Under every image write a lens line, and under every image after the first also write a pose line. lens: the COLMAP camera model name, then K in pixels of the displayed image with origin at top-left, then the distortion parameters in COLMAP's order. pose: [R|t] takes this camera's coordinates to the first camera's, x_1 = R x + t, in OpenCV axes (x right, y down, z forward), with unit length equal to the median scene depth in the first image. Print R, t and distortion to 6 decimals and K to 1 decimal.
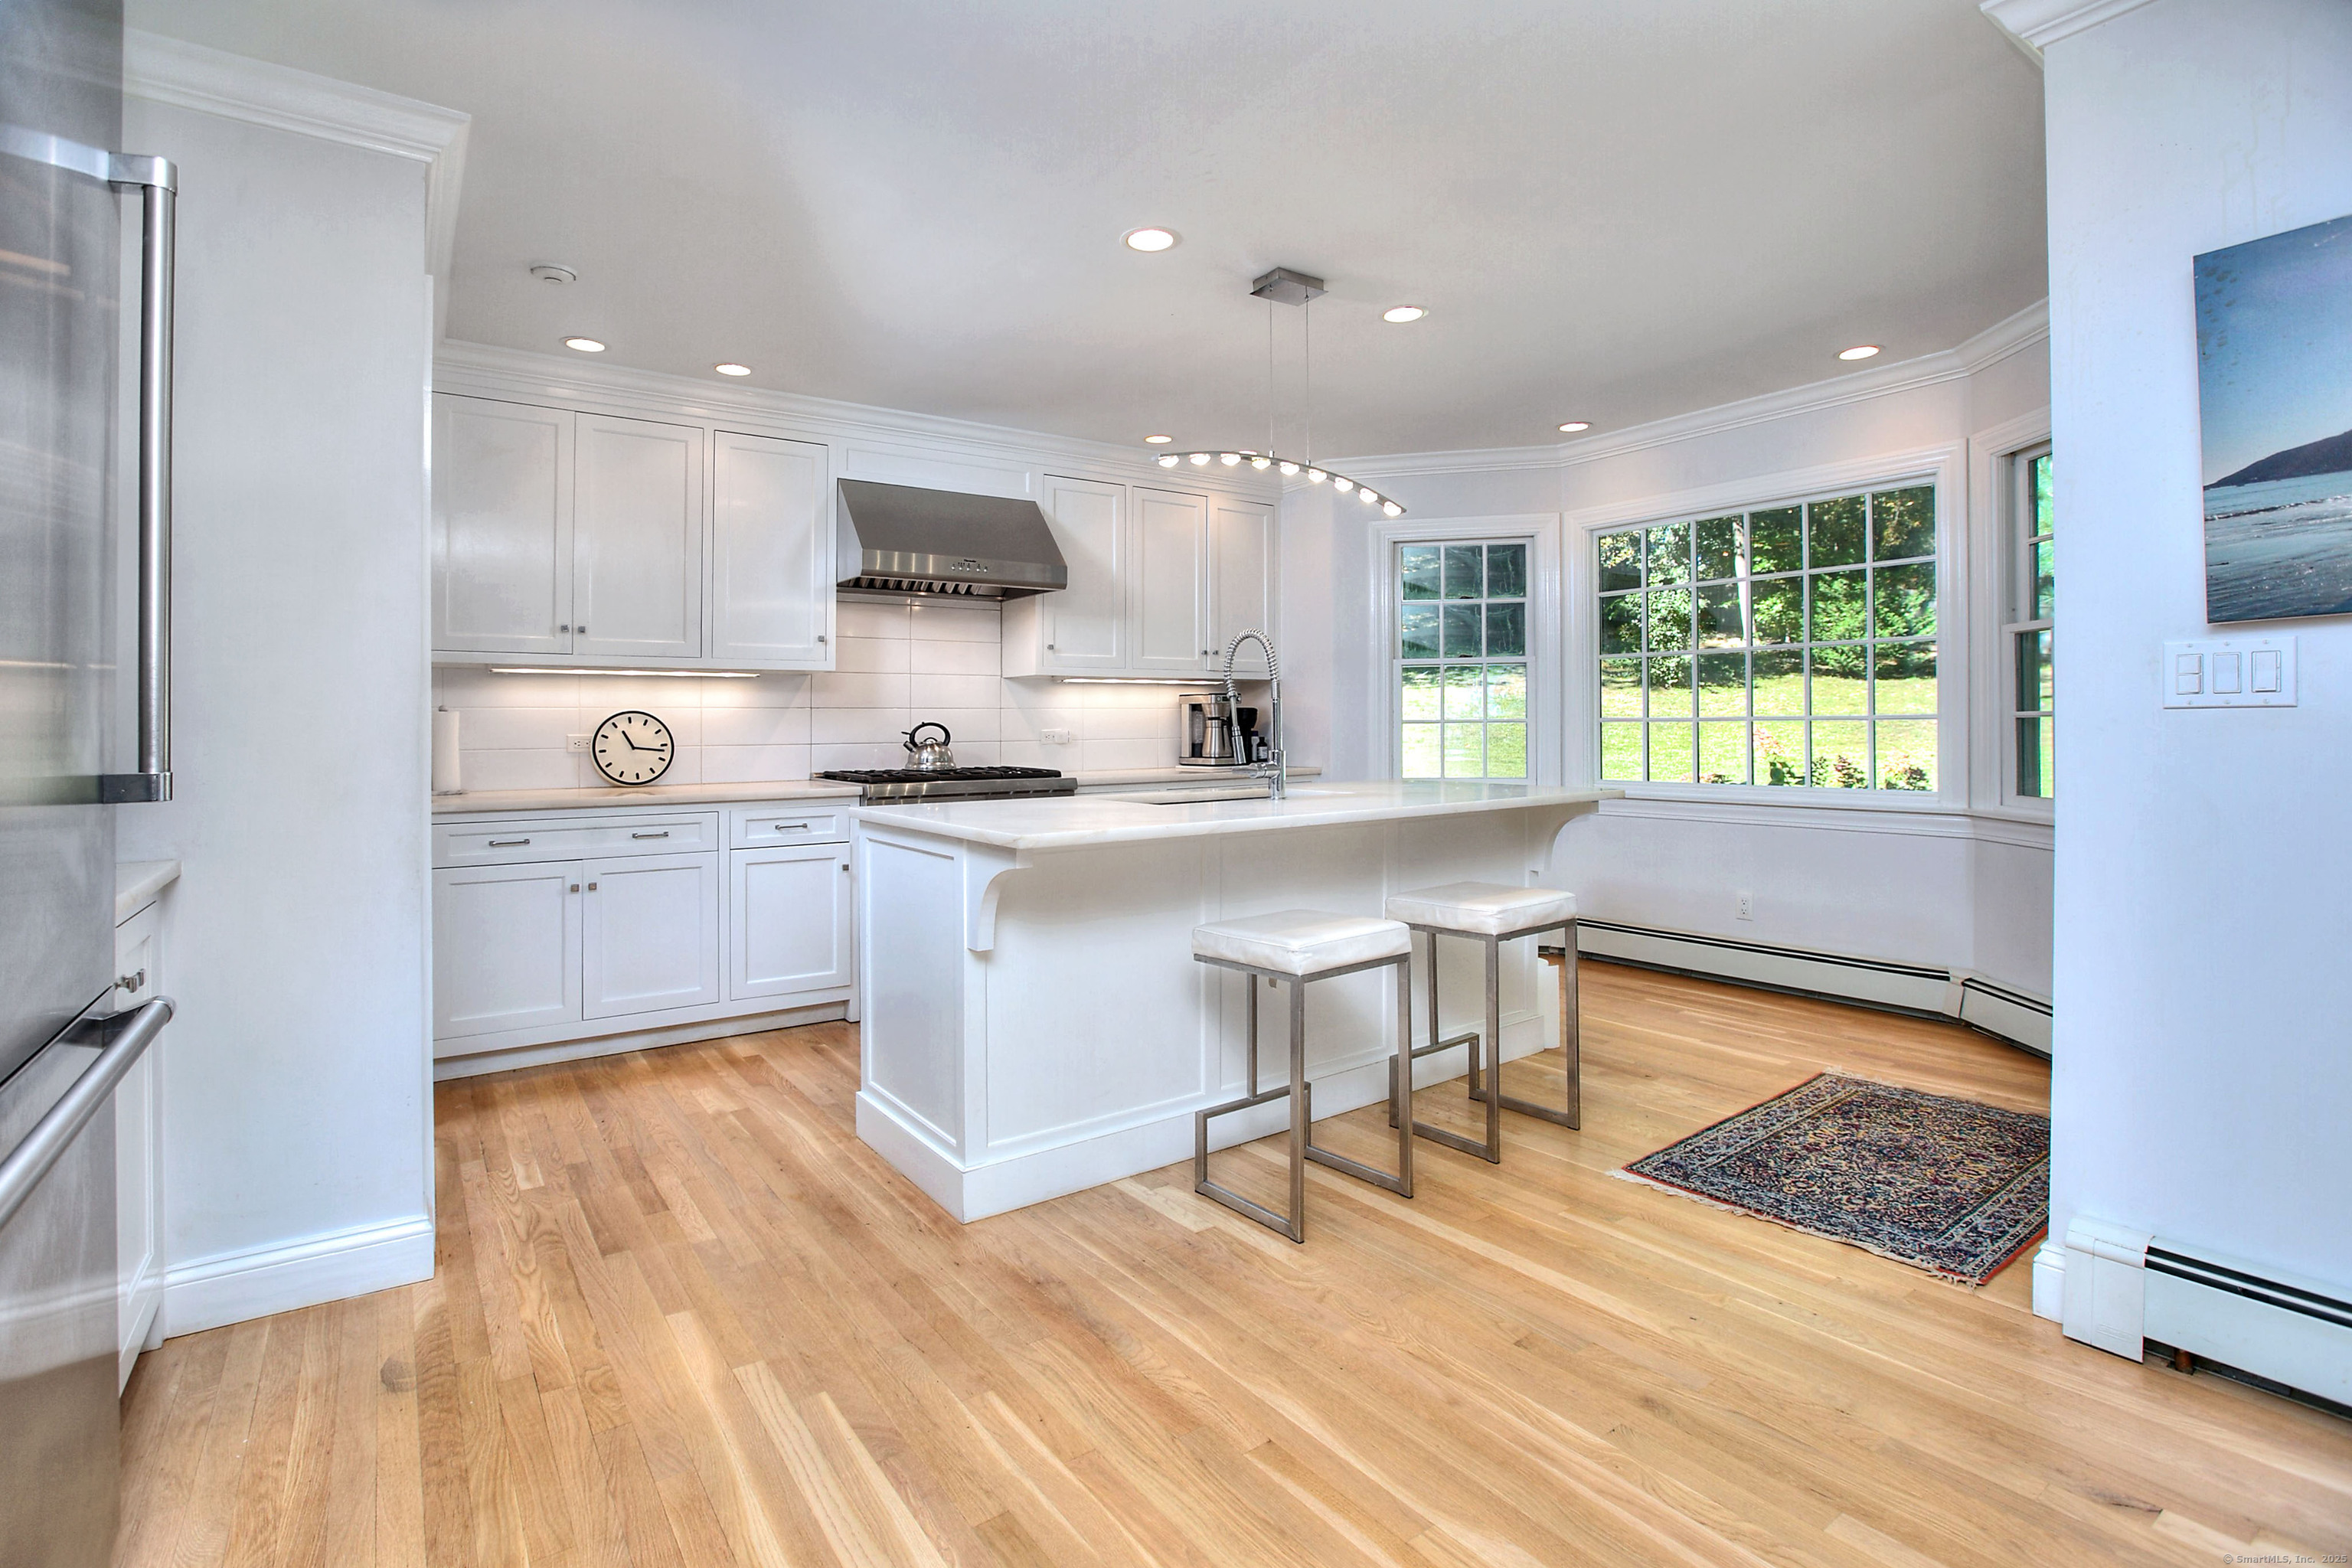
lens RADIAL K [[1118.3, 0, 1196.9], [0, 1118.3, 725.2], [0, 0, 1]] dist [-0.030630, 0.006946]
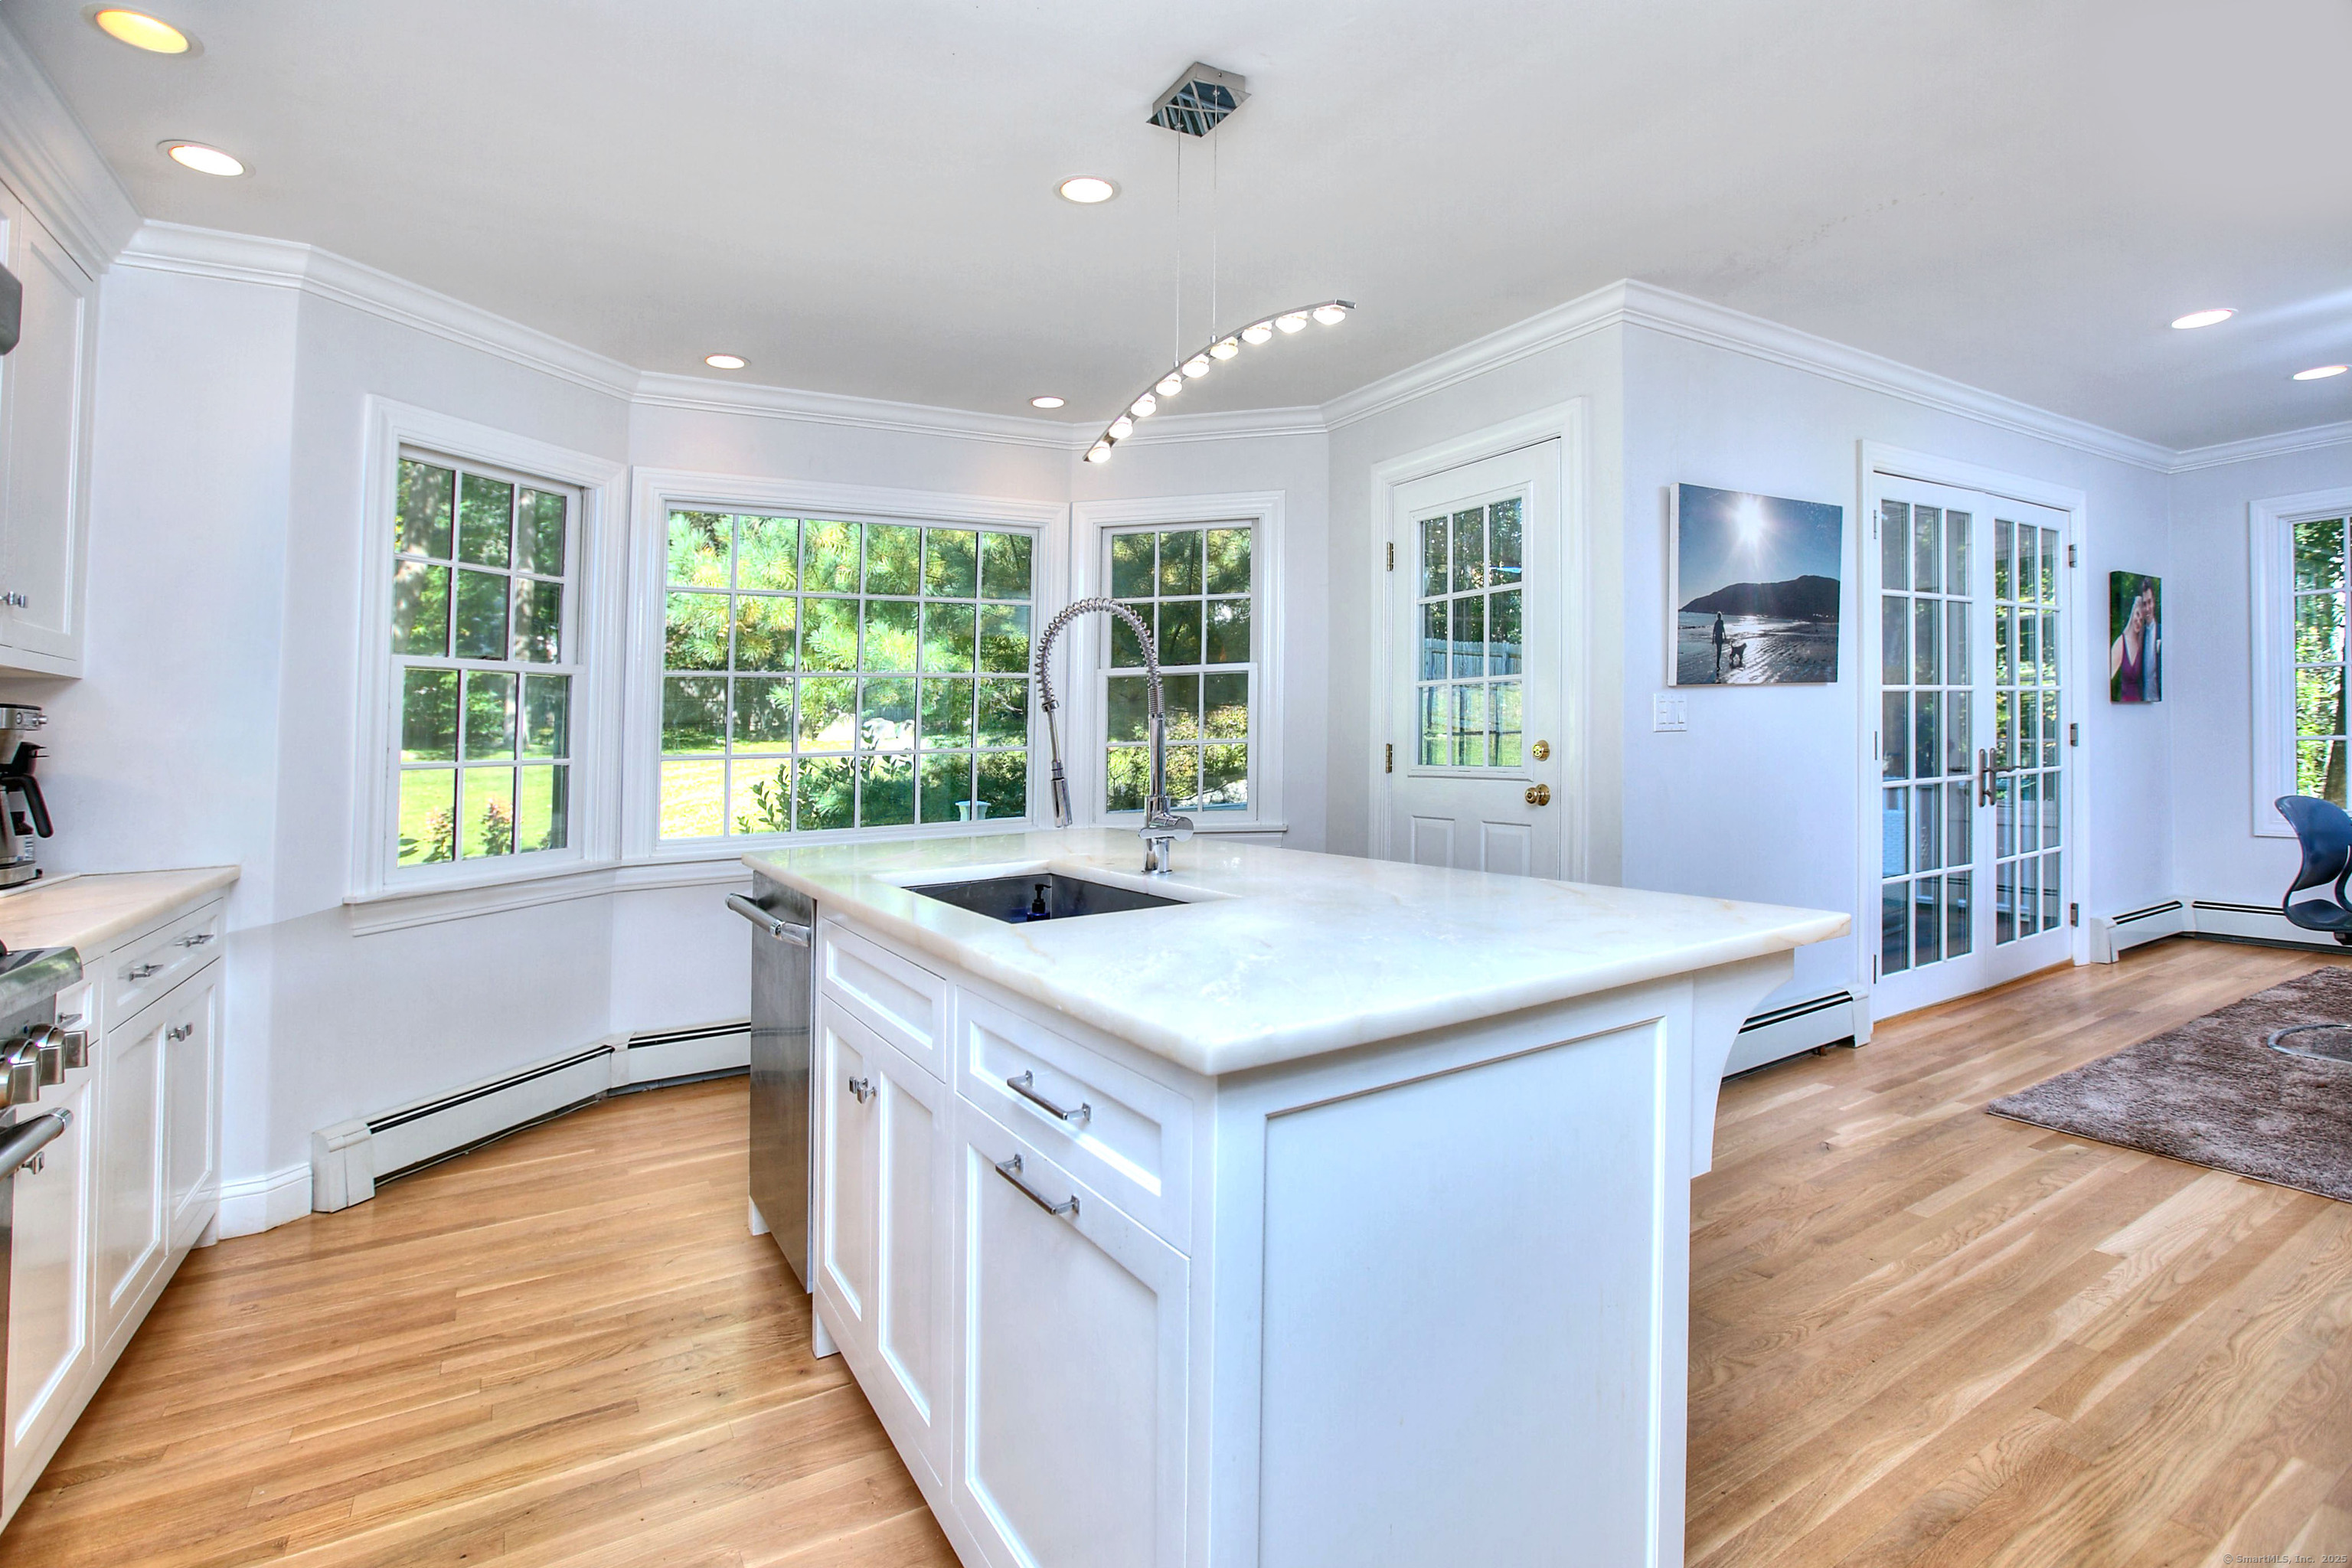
lens RADIAL K [[1118.3, 0, 1215.1], [0, 1118.3, 719.0], [0, 0, 1]] dist [-0.030630, 0.006946]
pose [[0.076612, 0.030064, 0.996608, -0.991664], [0.019792, 0.999303, -0.031667, -0.006810], [-0.996865, 0.022151, 0.075963, 1.564293]]
